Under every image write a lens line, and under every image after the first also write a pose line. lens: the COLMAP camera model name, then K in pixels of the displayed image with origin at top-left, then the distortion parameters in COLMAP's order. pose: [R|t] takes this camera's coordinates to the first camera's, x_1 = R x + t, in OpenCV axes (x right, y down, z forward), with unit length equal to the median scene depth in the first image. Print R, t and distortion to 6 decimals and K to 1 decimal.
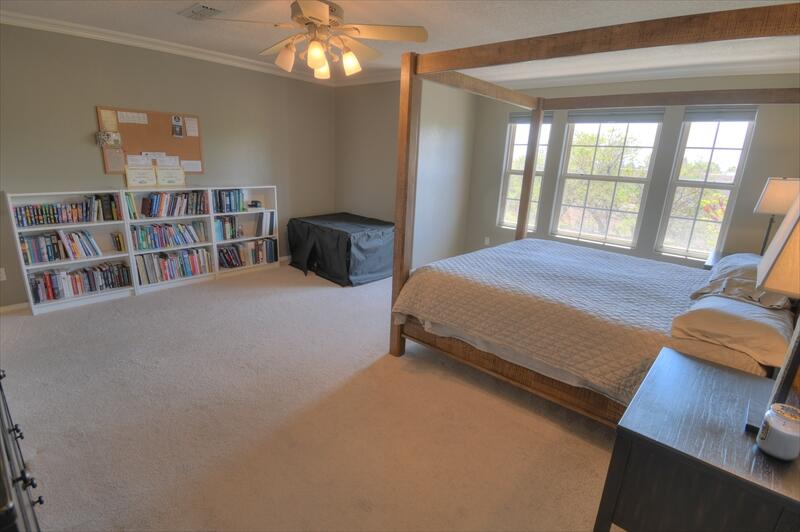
lens RADIAL K [[381.9, 0, 400.0], [0, 381.9, 266.0], [0, 0, 1]] dist [0.033018, -0.031363]
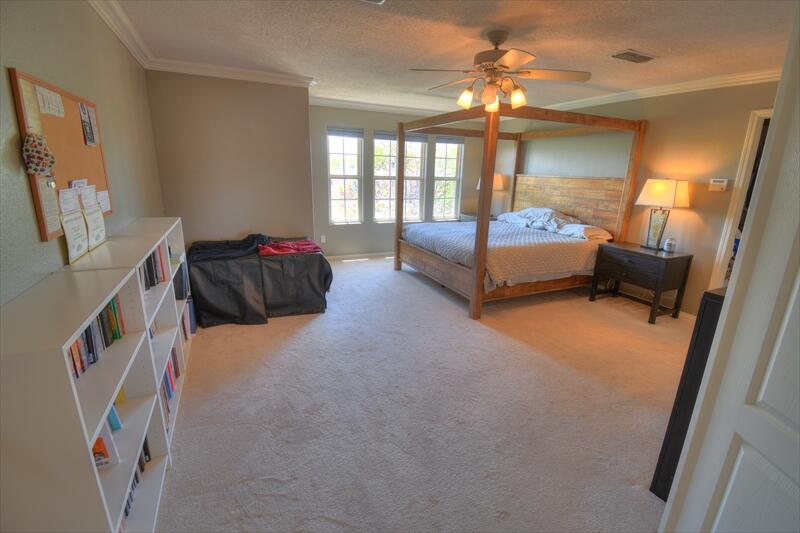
lens RADIAL K [[358.3, 0, 400.0], [0, 358.3, 266.5], [0, 0, 1]] dist [0.001299, 0.000007]
pose [[0.402024, -0.272925, 0.874008, -0.877912], [0.245819, 0.951671, 0.184106, -0.180246], [-0.882015, 0.140832, 0.449684, 0.487264]]
